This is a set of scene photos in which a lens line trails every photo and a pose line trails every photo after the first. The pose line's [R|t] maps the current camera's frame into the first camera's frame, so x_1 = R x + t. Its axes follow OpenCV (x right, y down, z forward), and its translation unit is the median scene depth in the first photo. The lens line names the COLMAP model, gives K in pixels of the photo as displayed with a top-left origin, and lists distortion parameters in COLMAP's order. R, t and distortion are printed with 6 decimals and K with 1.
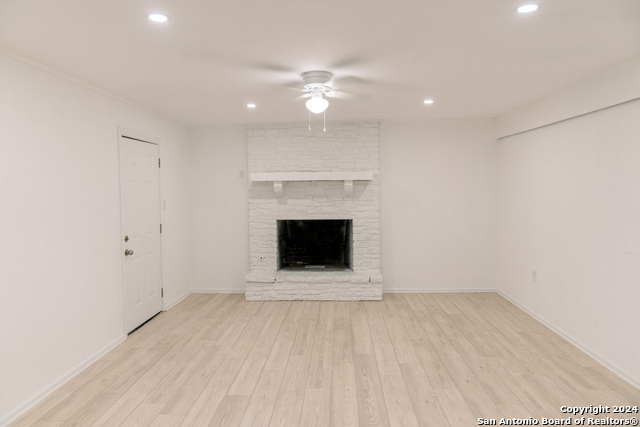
lens RADIAL K [[439.7, 0, 320.0], [0, 439.7, 213.5], [0, 0, 1]] dist [-0.004634, 0.004176]
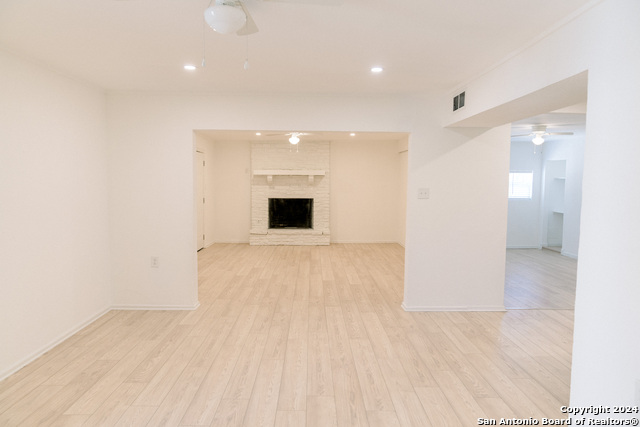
lens RADIAL K [[439.7, 0, 320.0], [0, 439.7, 213.5], [0, 0, 1]] dist [-0.004634, 0.004176]
pose [[0.997918, 0.013612, 0.063041, -0.006846], [-0.014332, 0.999837, 0.010997, 0.052815], [-0.062881, -0.011878, 0.997950, -0.697338]]
